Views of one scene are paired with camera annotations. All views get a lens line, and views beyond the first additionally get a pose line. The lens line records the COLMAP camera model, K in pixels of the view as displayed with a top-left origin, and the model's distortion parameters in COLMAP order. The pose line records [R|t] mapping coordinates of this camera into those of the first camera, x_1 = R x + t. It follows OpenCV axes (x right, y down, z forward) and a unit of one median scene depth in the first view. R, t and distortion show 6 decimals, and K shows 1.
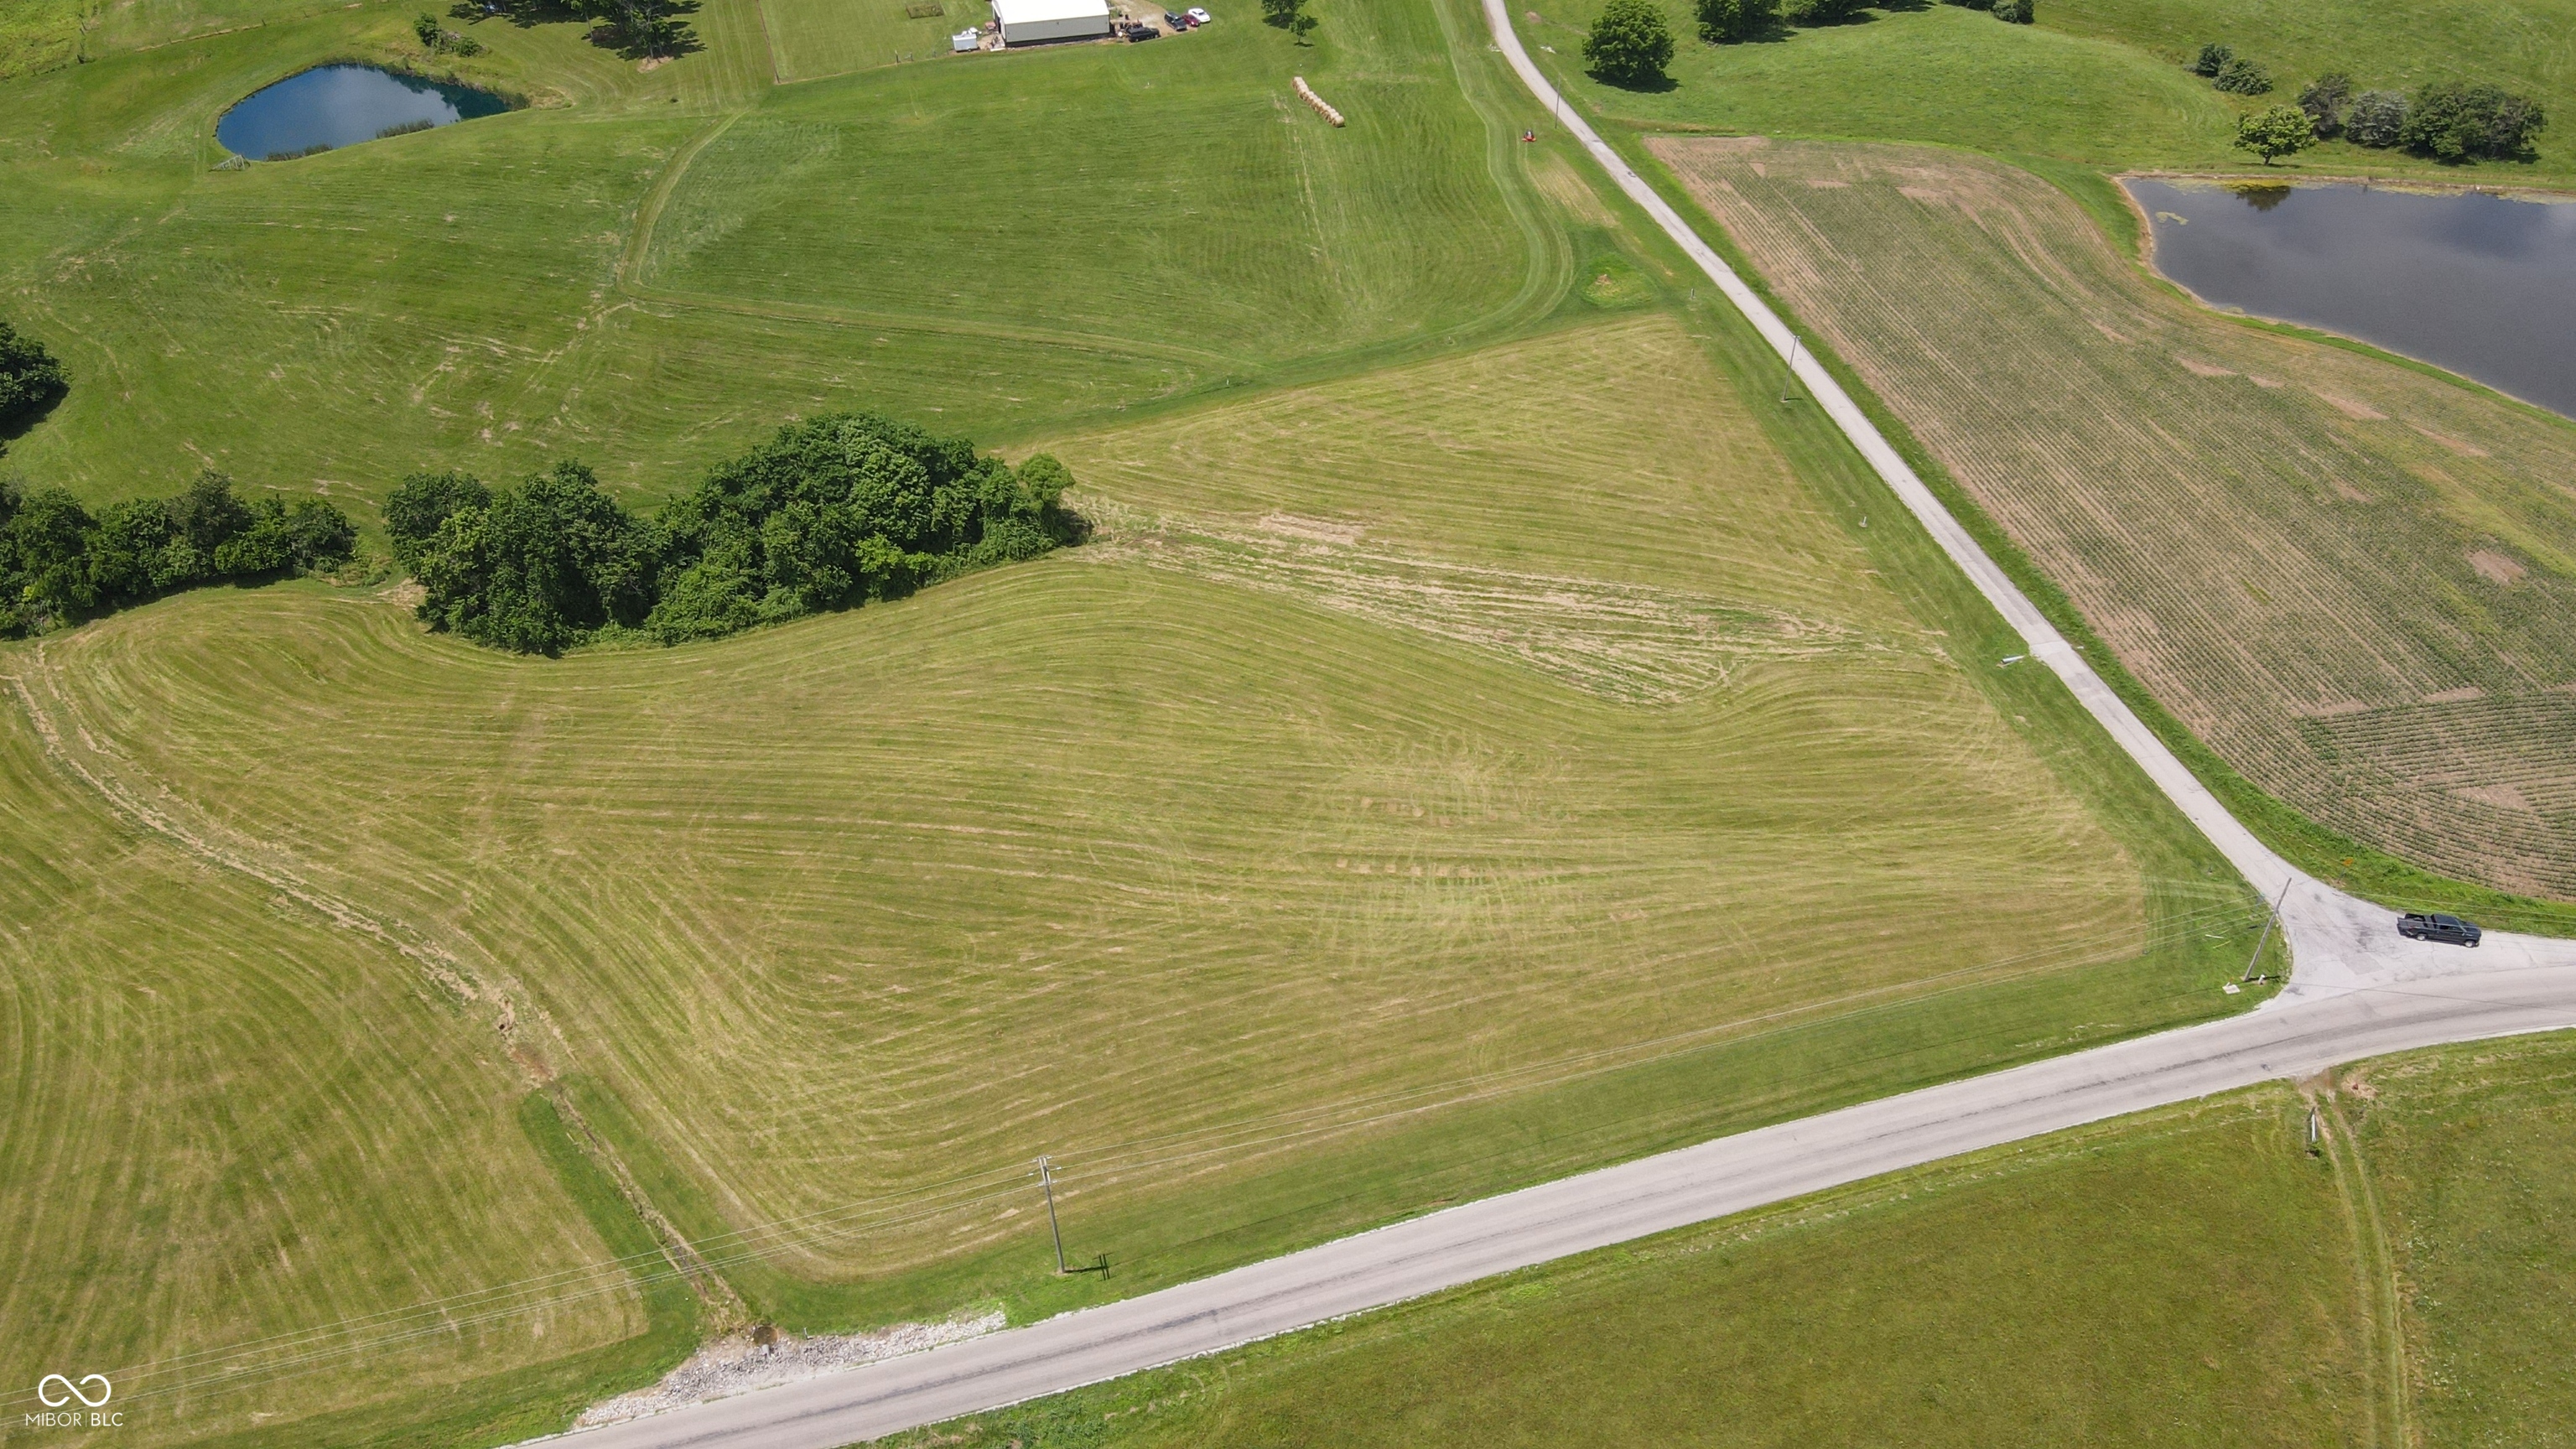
lens RADIAL K [[1907.8, 0, 1287.8], [0, 1907.8, 711.5], [0, 0, 1]] dist [-0.000493, 0.024103]
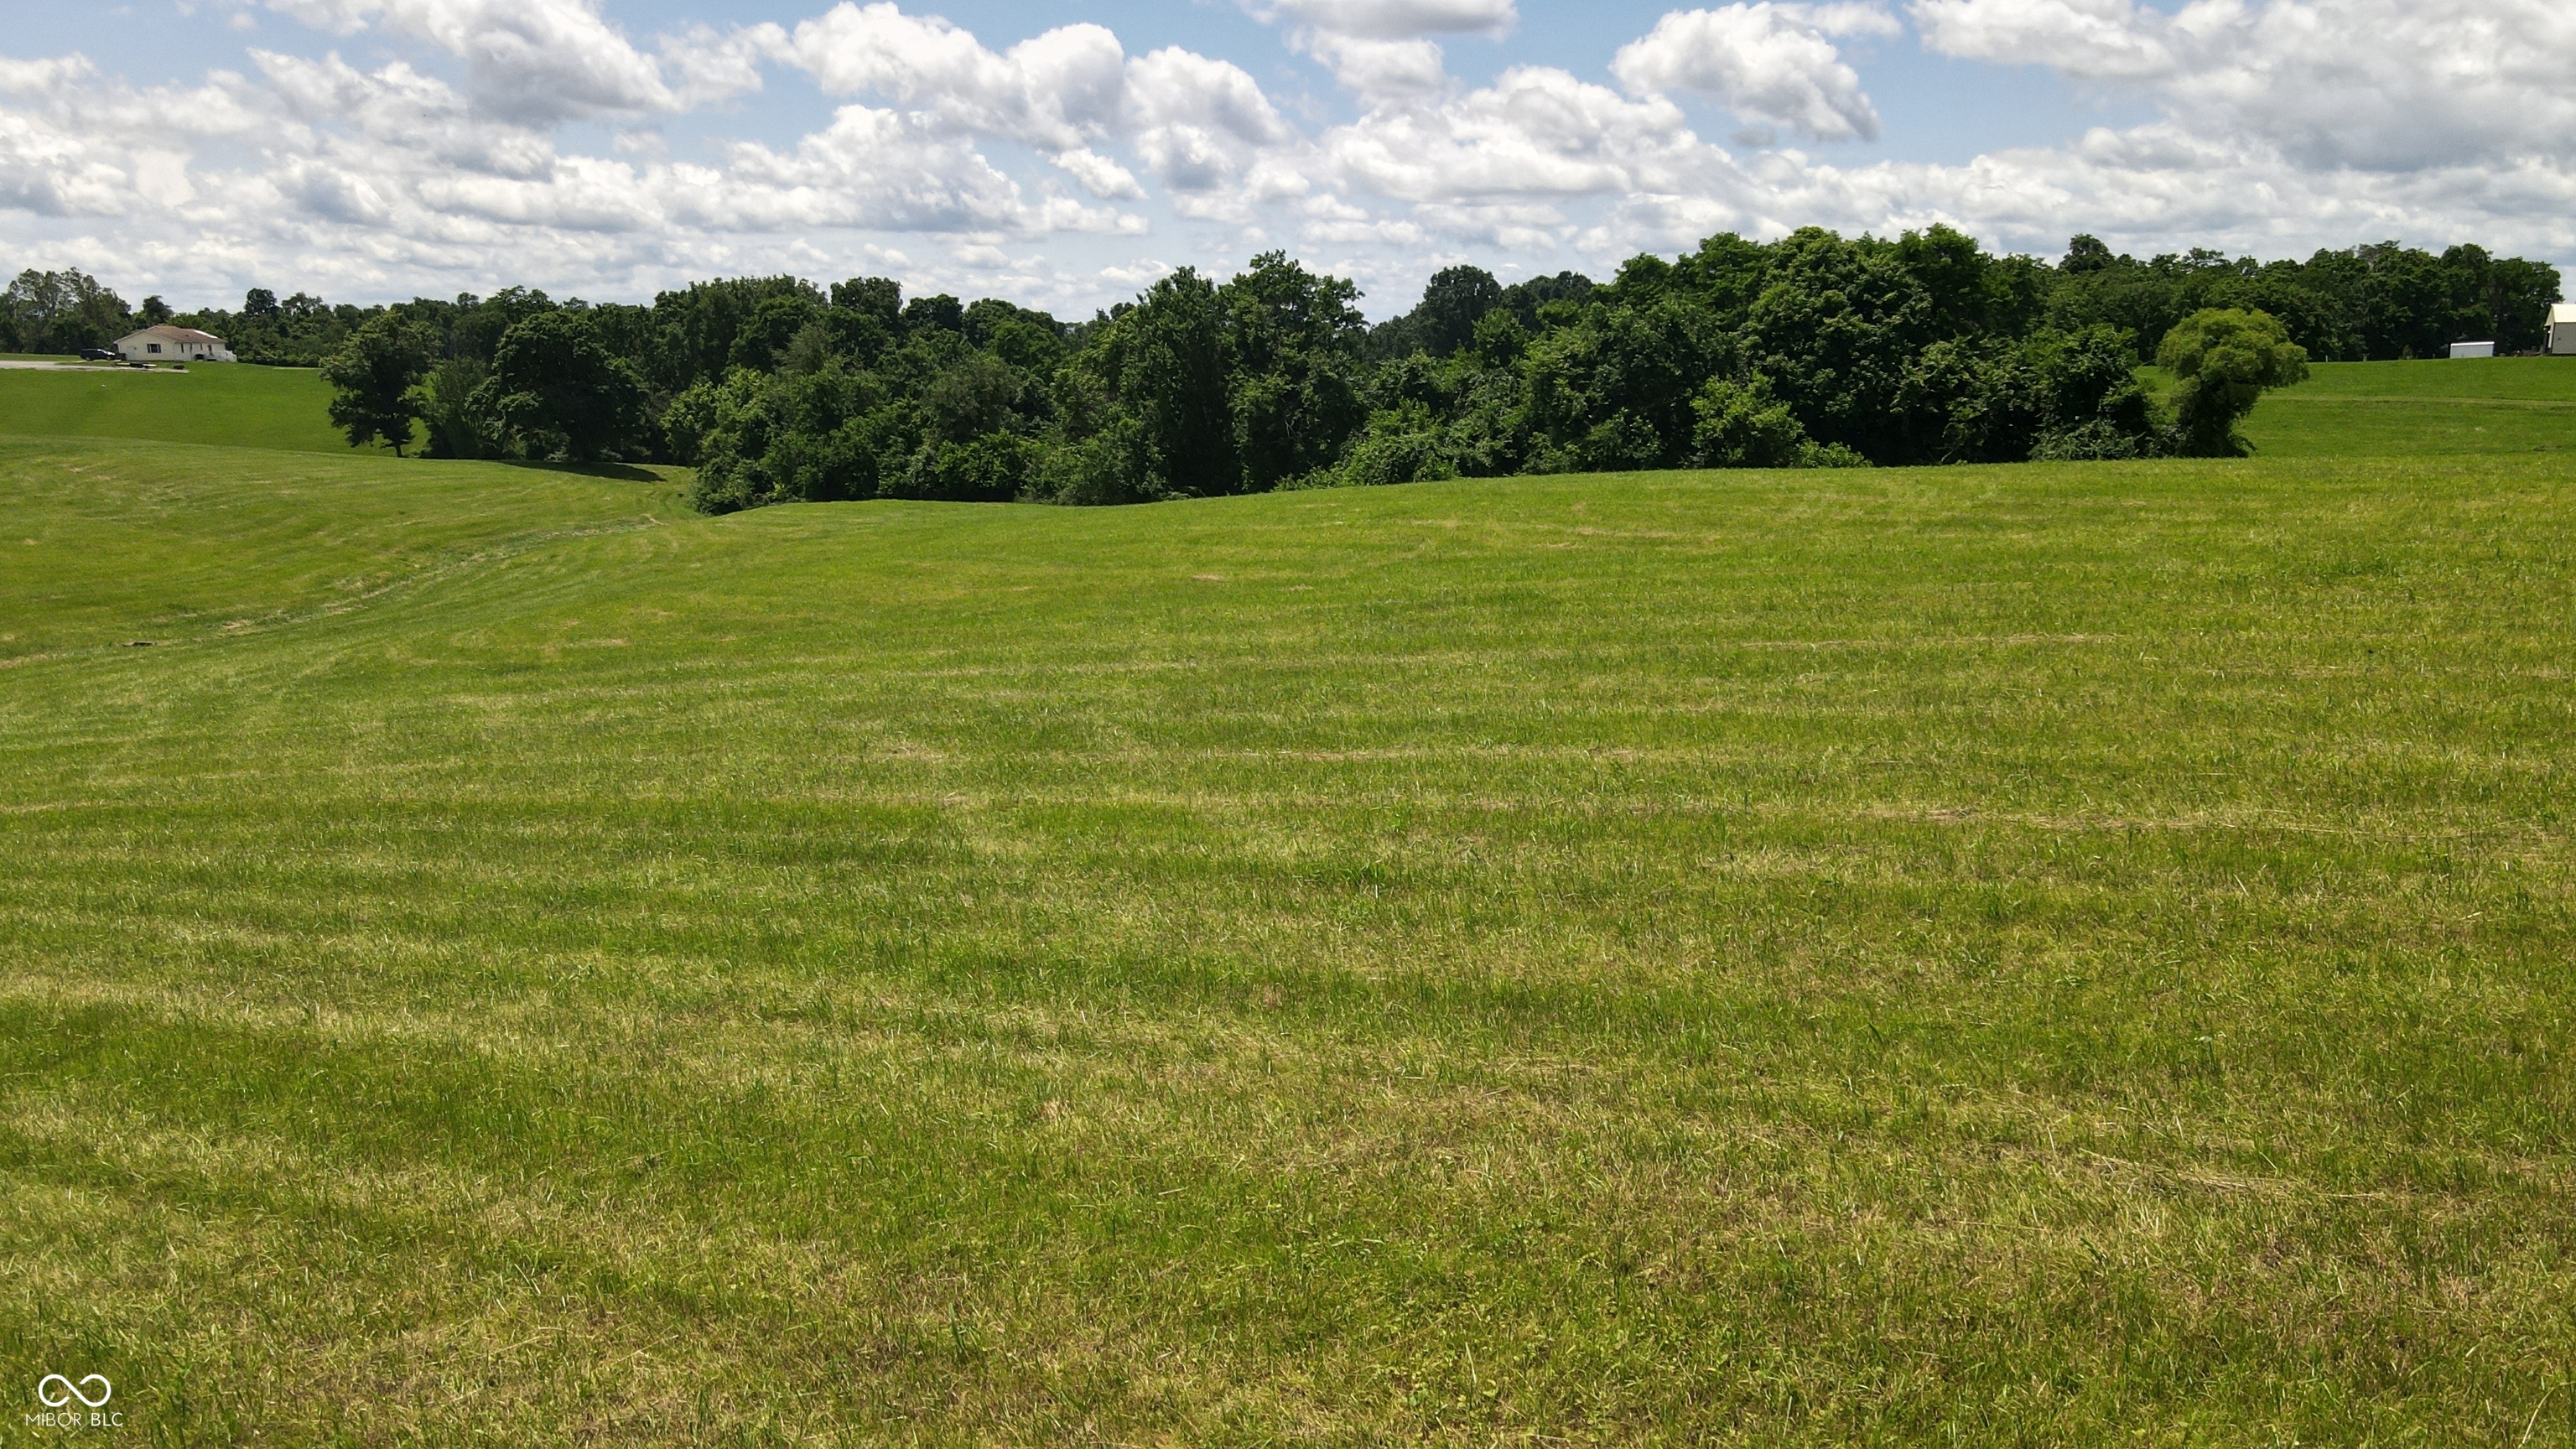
lens RADIAL K [[1907.8, 0, 1275.9], [0, 1907.8, 738.9], [0, 0, 1]] dist [-0.000493, 0.024103]
pose [[0.688882, 0.135639, -0.712070, 0.031908], [-0.452345, 0.848037, -0.276076, 0.157489], [0.566415, 0.512285, 0.645553, 0.755050]]
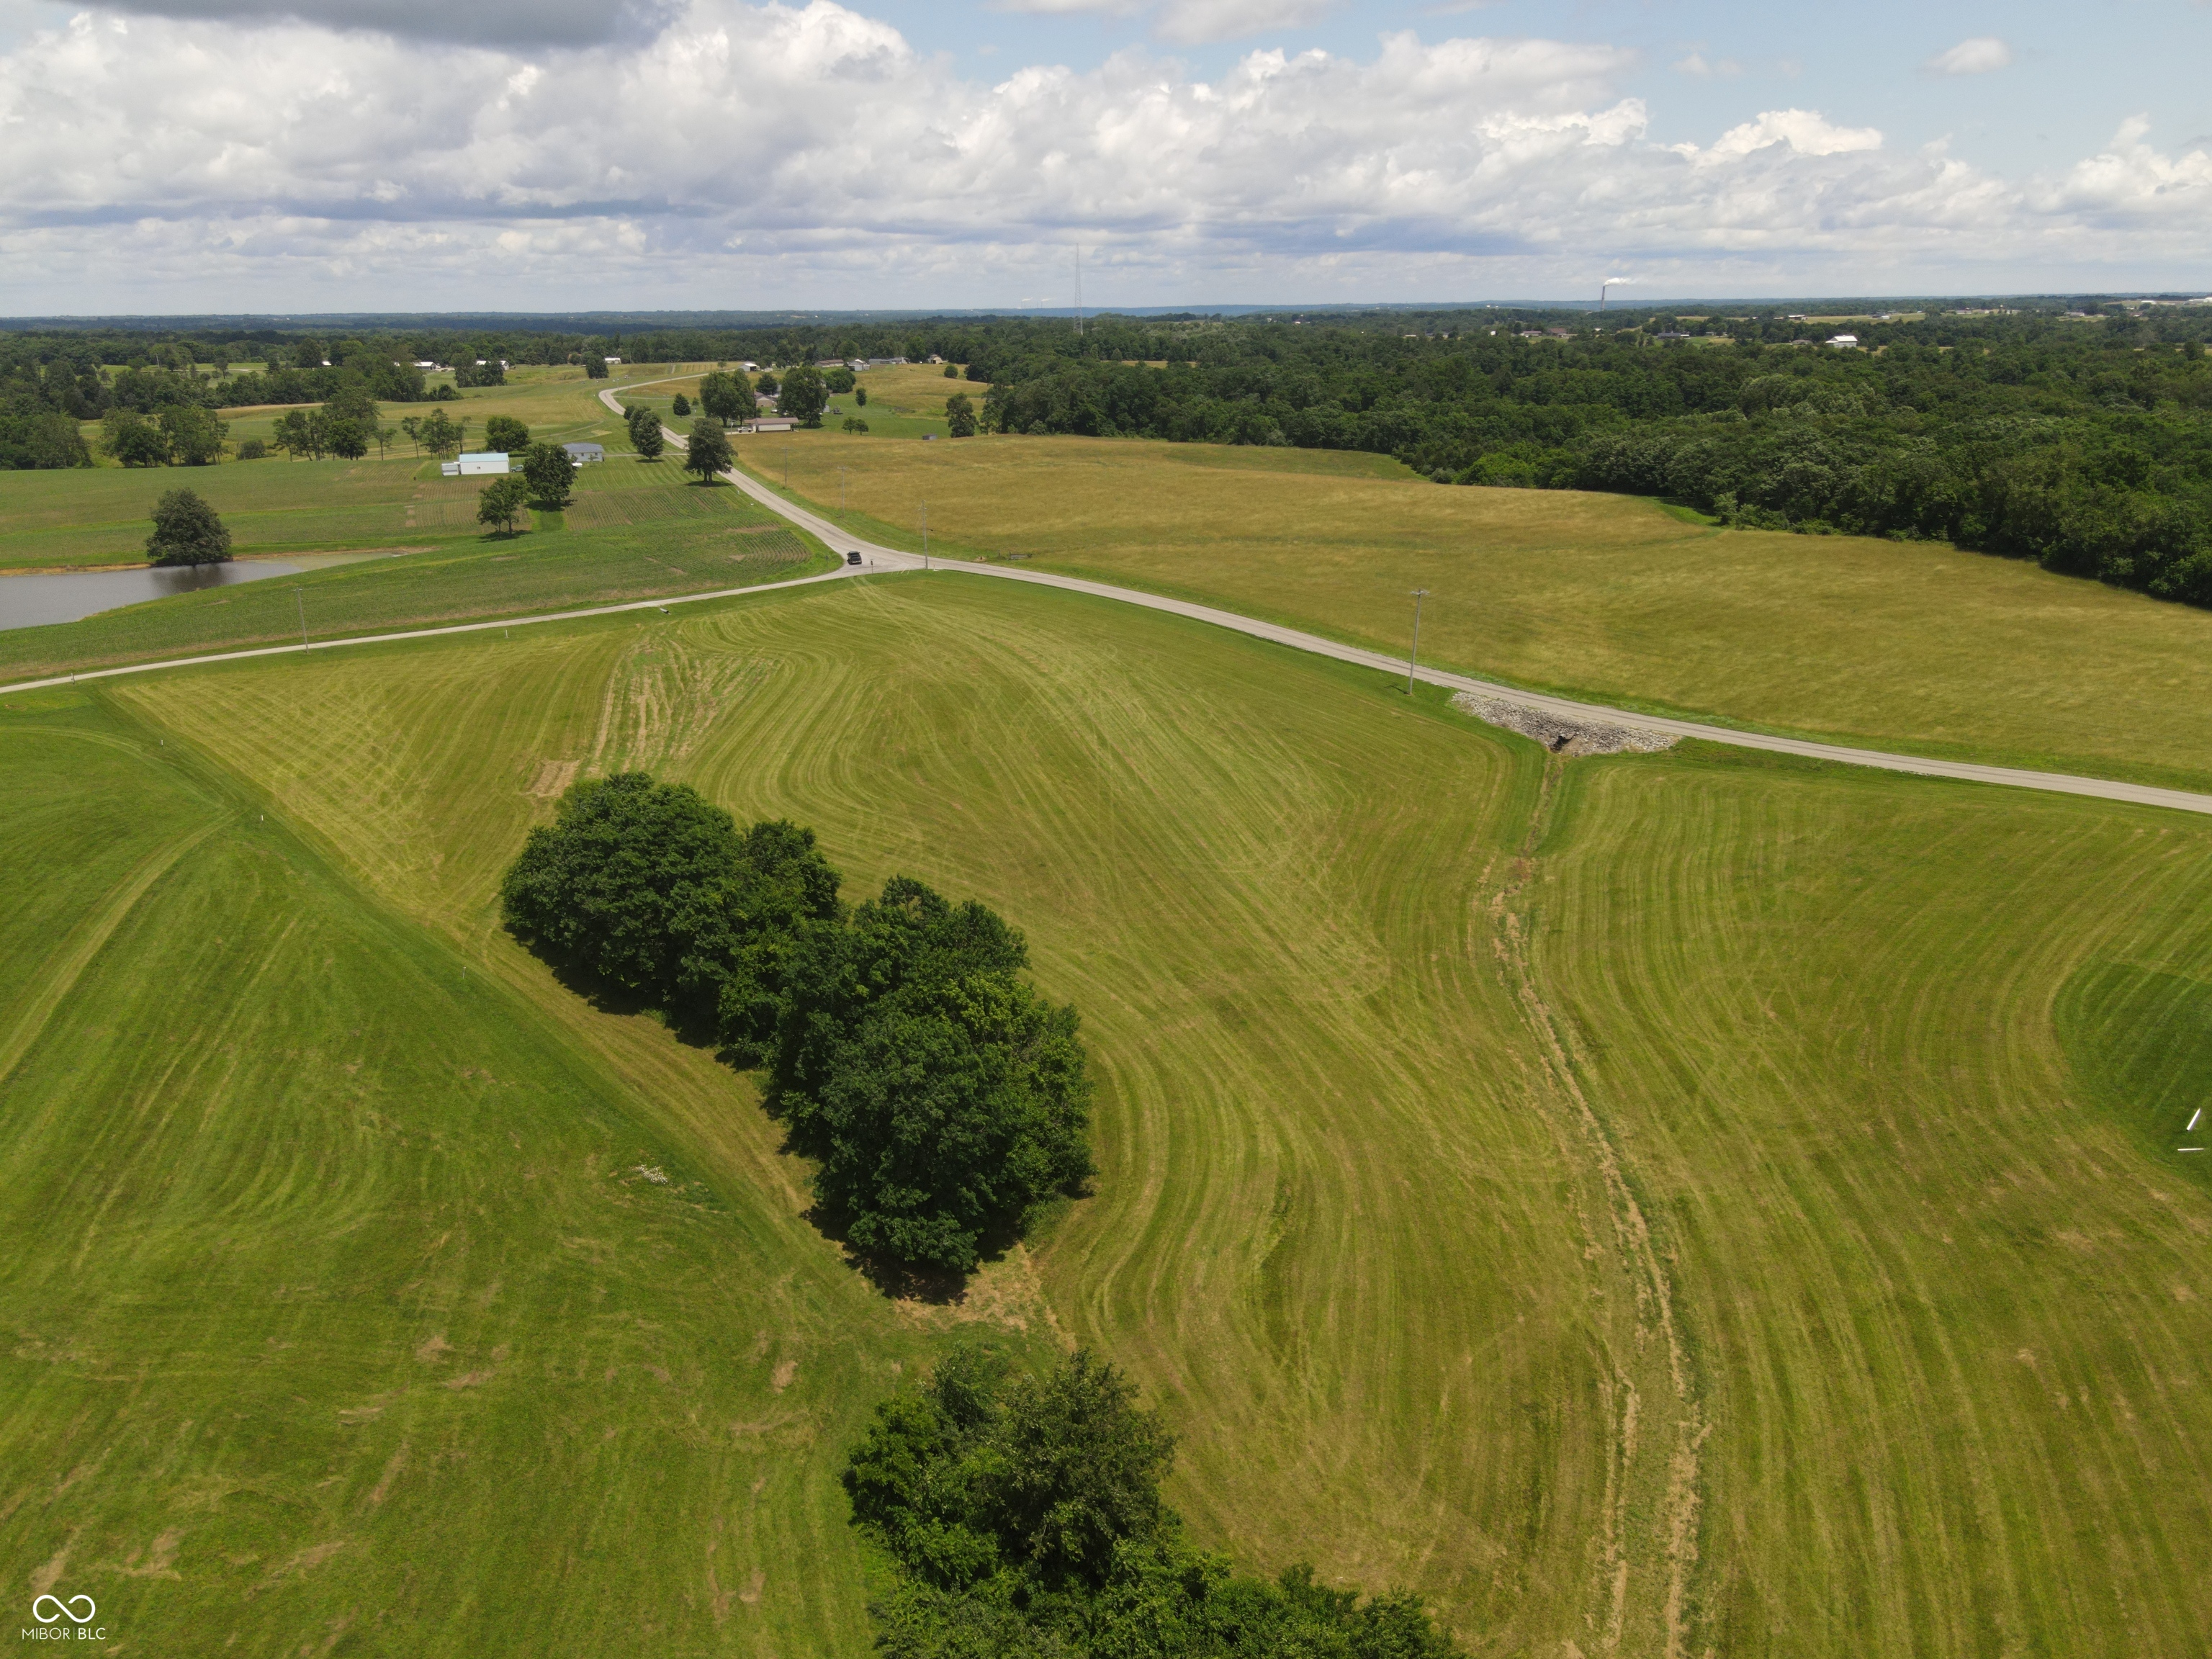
lens RADIAL K [[1633.6, 0, 1090.0], [0, 1633.6, 832.2], [0, 0, 1]] dist [0.002009, 0.022105]
pose [[-0.459568, -0.278456, 0.843362, -0.900462], [0.570658, 0.635046, 0.520640, -0.392977], [-0.680549, 0.720540, -0.132943, 1.069819]]
